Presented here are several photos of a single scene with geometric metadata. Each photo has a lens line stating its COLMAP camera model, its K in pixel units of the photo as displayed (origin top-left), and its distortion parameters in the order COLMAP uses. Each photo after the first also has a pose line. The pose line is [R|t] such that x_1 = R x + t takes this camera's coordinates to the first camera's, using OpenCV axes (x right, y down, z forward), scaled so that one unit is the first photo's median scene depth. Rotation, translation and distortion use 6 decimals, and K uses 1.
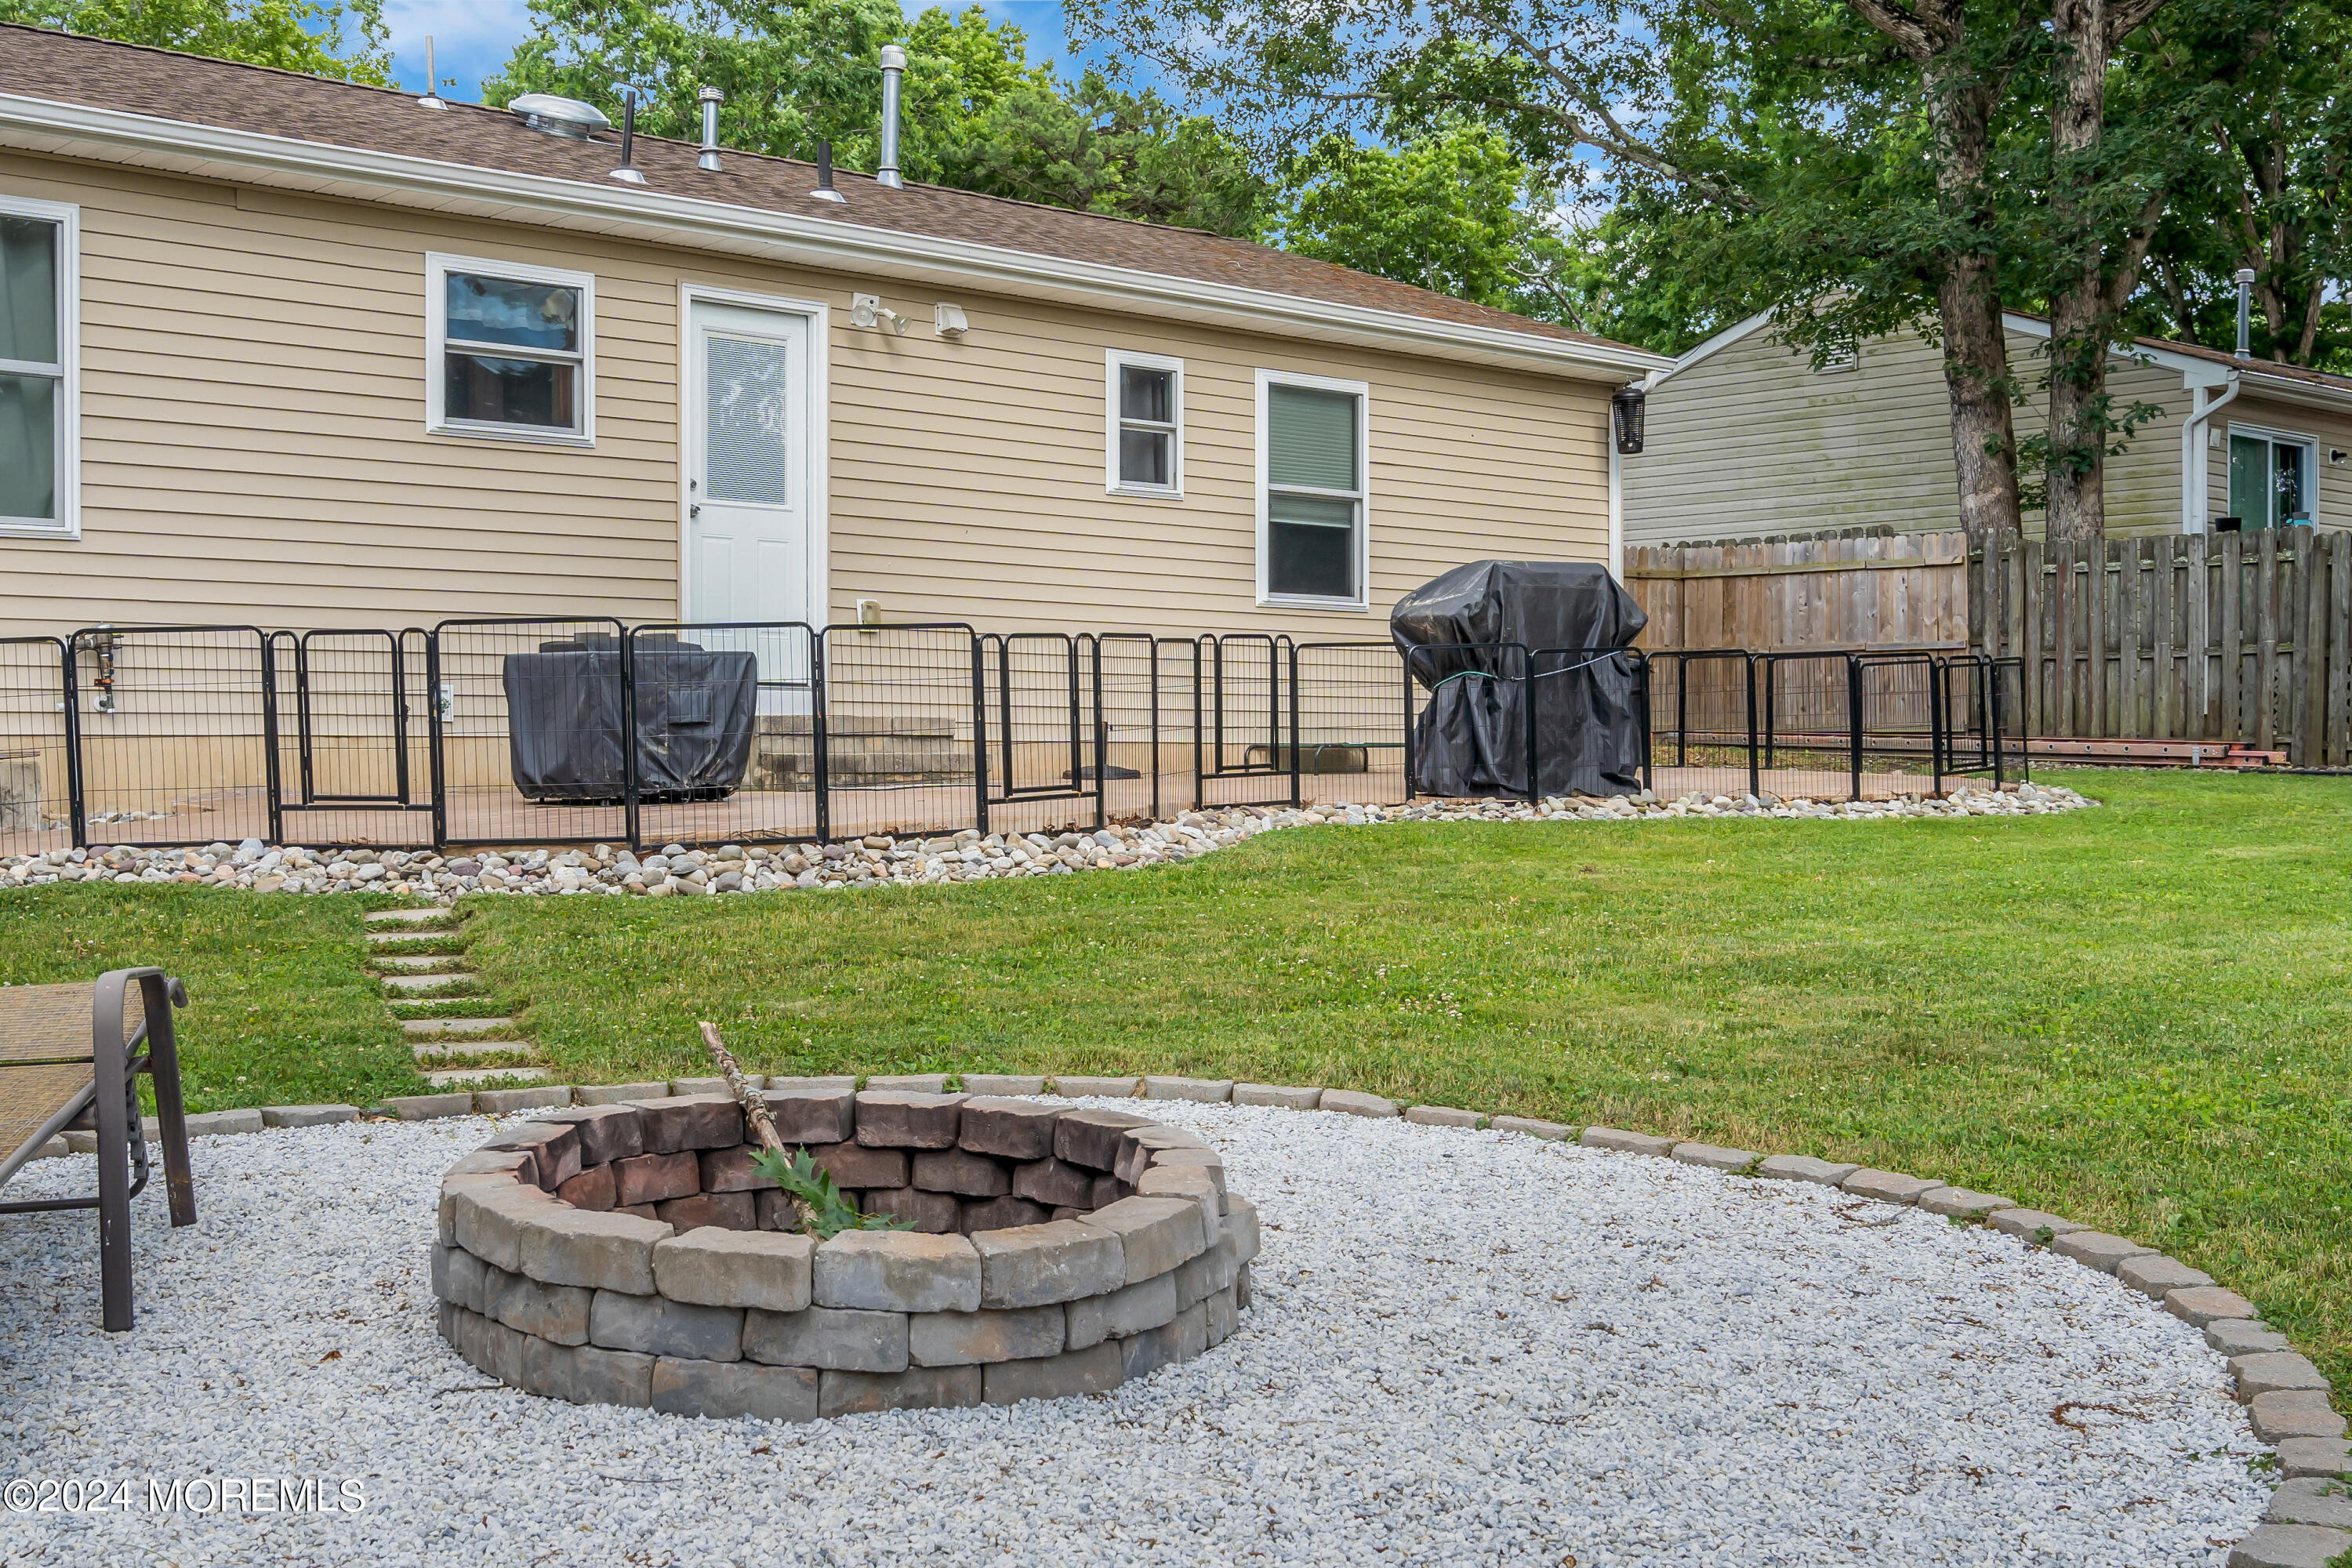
lens RADIAL K [[2805.5, 0, 1176.0], [0, 2805.5, 784.0], [0, 0, 1]] dist [0.007100, -0.019839]
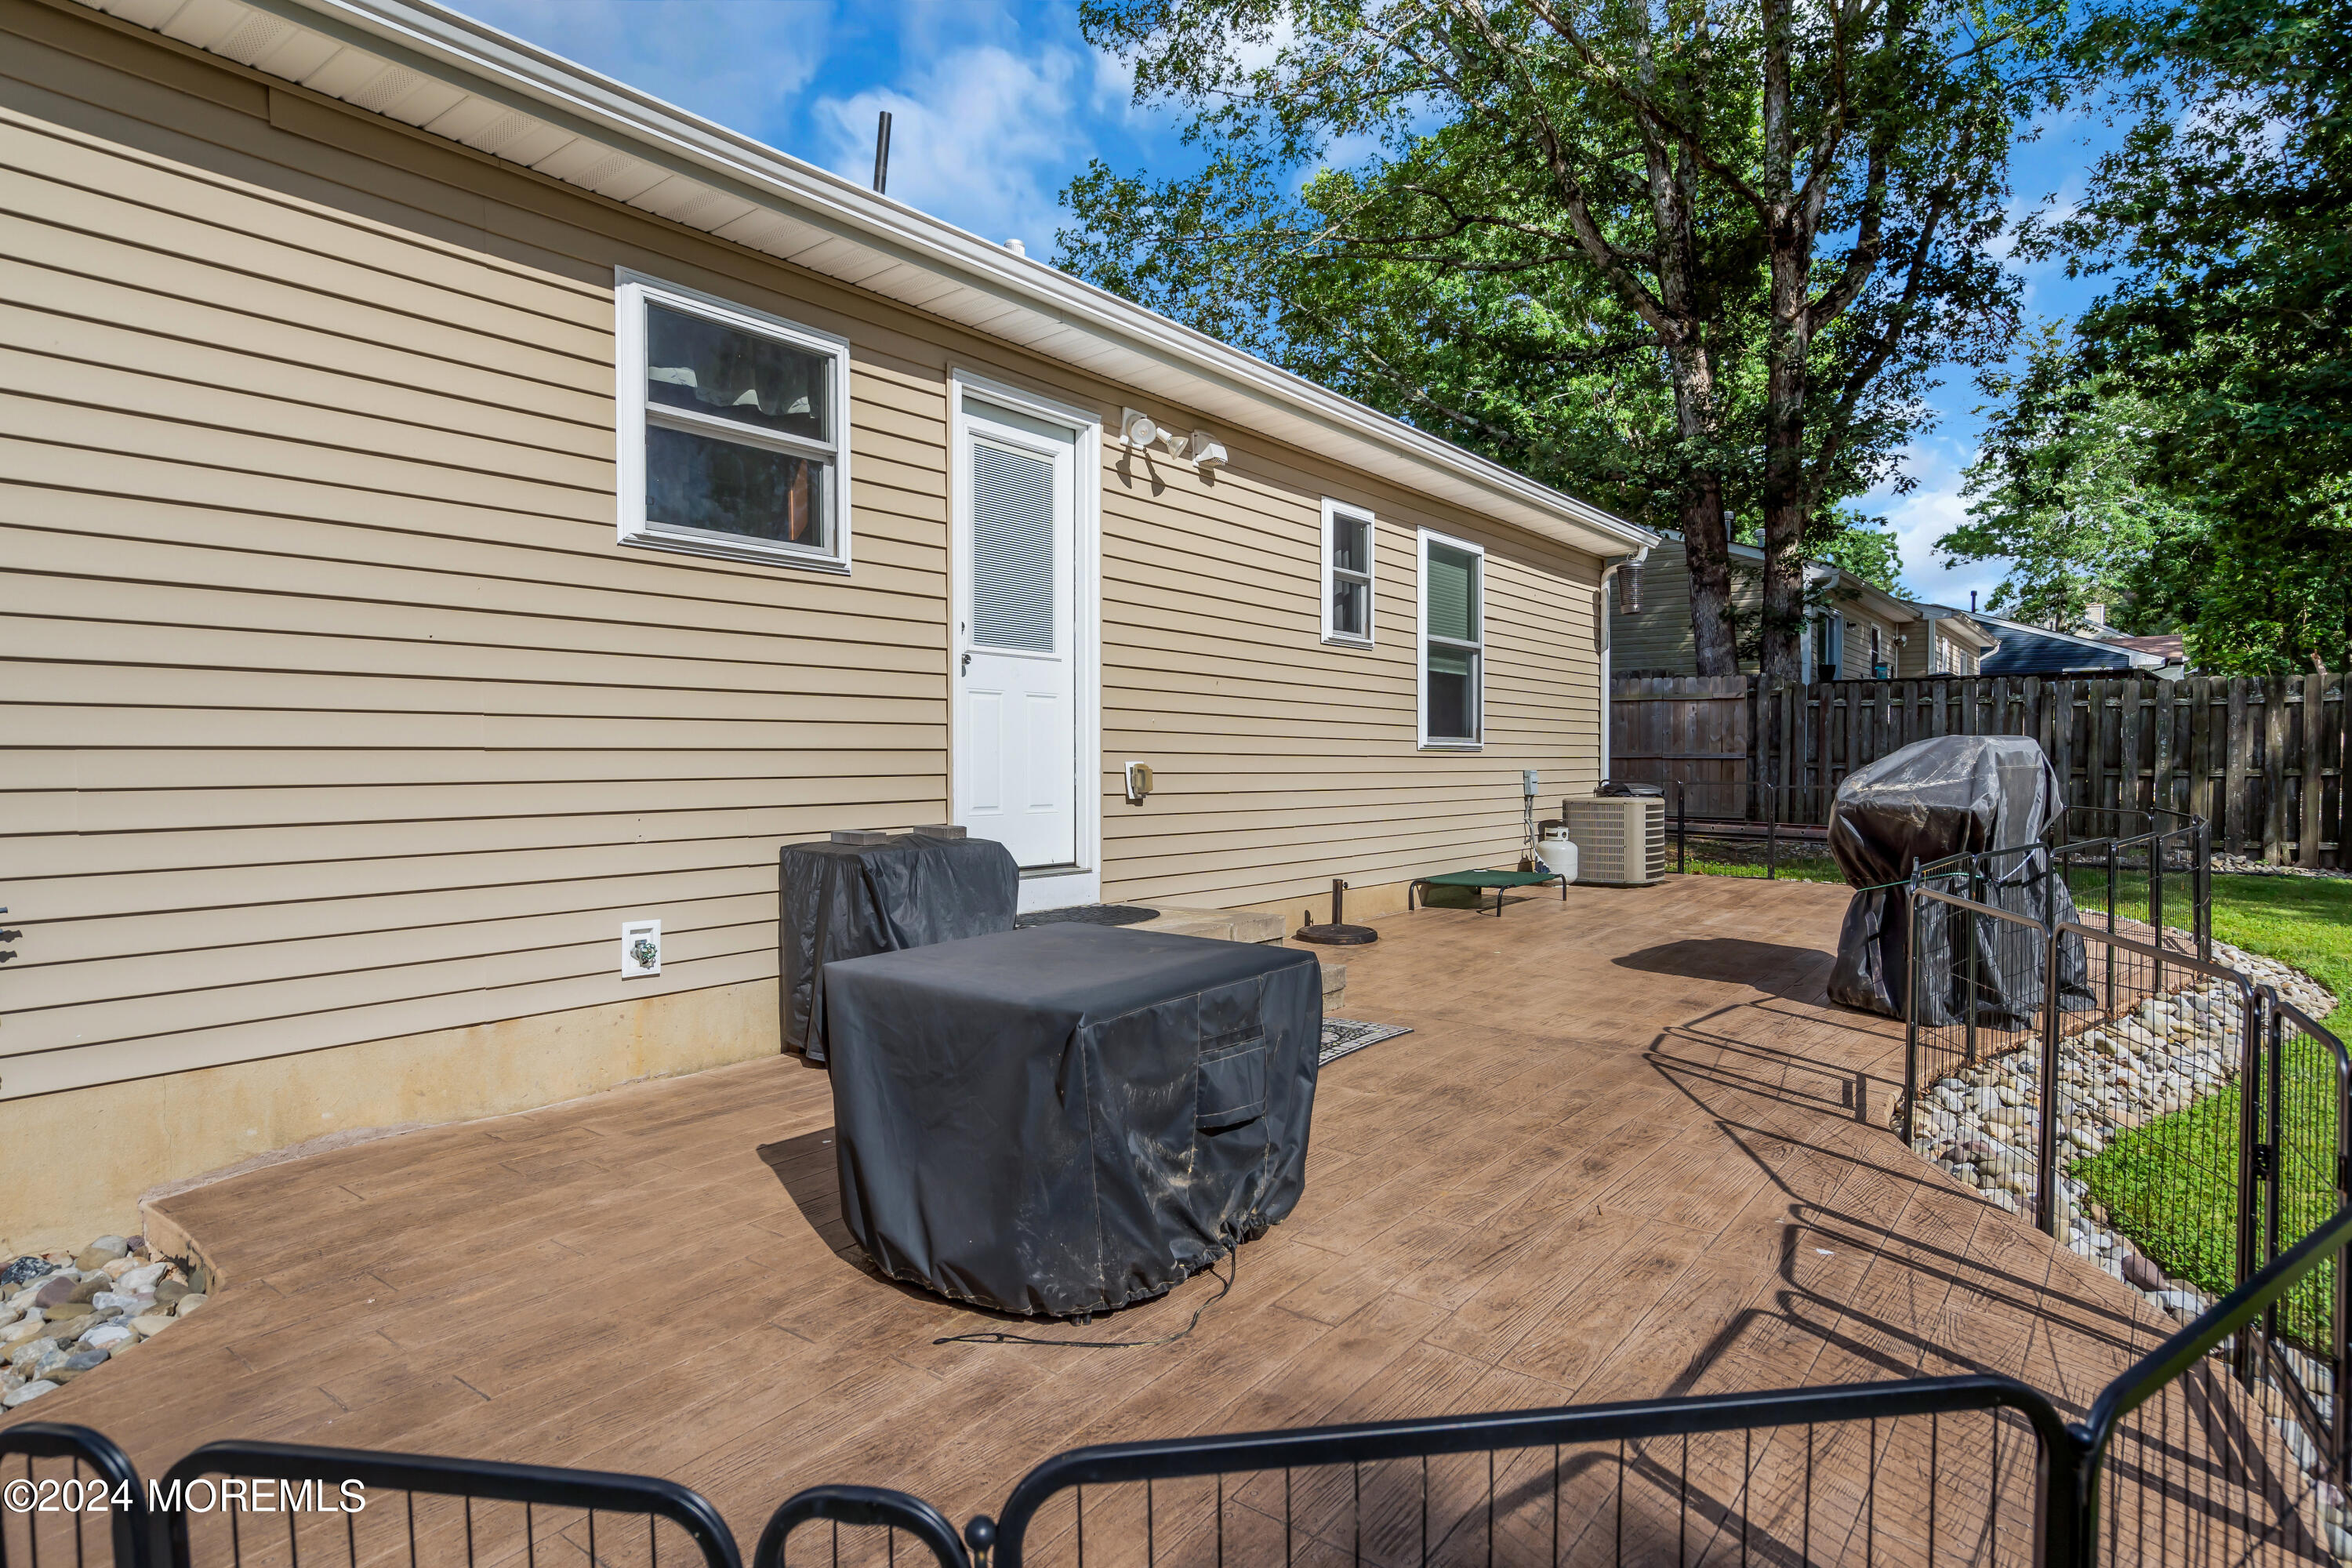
lens RADIAL K [[1298.5, 0, 1176.0], [0, 1298.5, 784.0], [0, 0, 1]] dist [0.029778, 0.000027]
pose [[0.982249, -0.000312, 0.187583, -0.176954], [-0.002623, 0.999878, 0.015395, -0.066037], [-0.187565, -0.015614, 0.982128, 0.607678]]
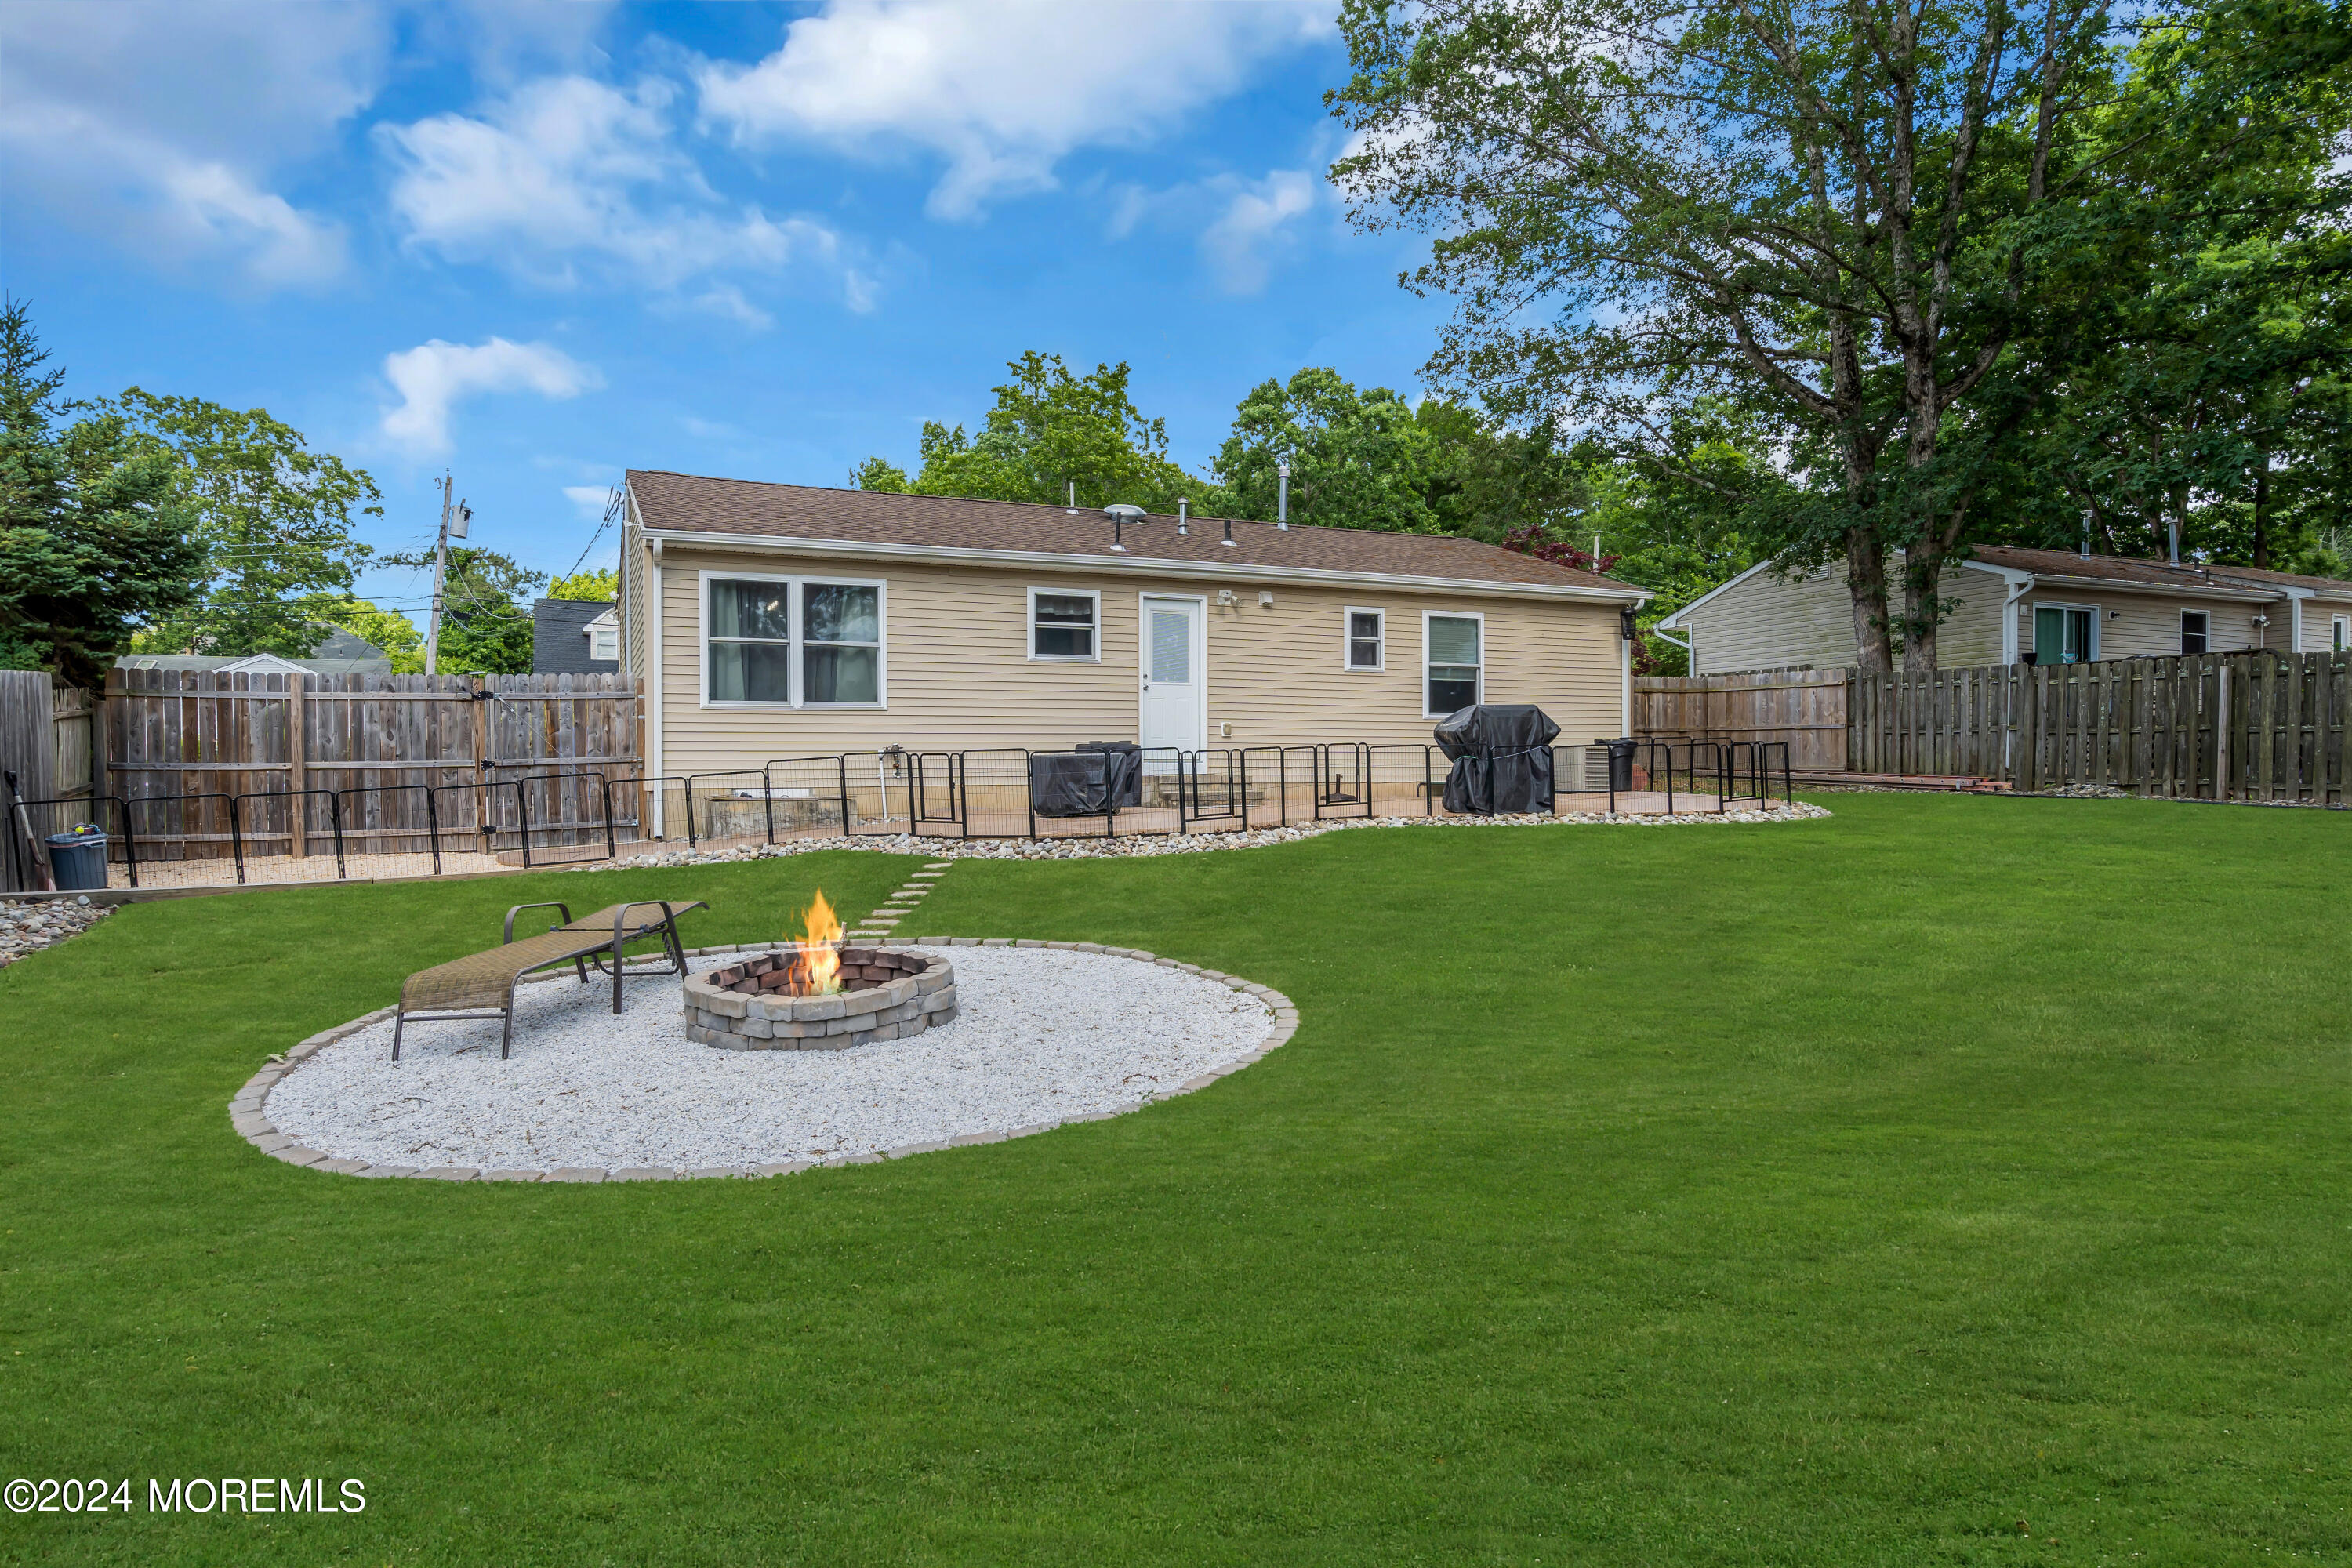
lens RADIAL K [[1384.3, 0, 1176.0], [0, 1384.3, 784.0], [0, 0, 1]] dist [0.001813, -0.001261]
pose [[0.947365, 0.002841, -0.320143, 0.219222], [-0.000153, 0.999965, 0.008421, -0.025185], [0.320156, -0.007929, 0.947332, -0.093441]]
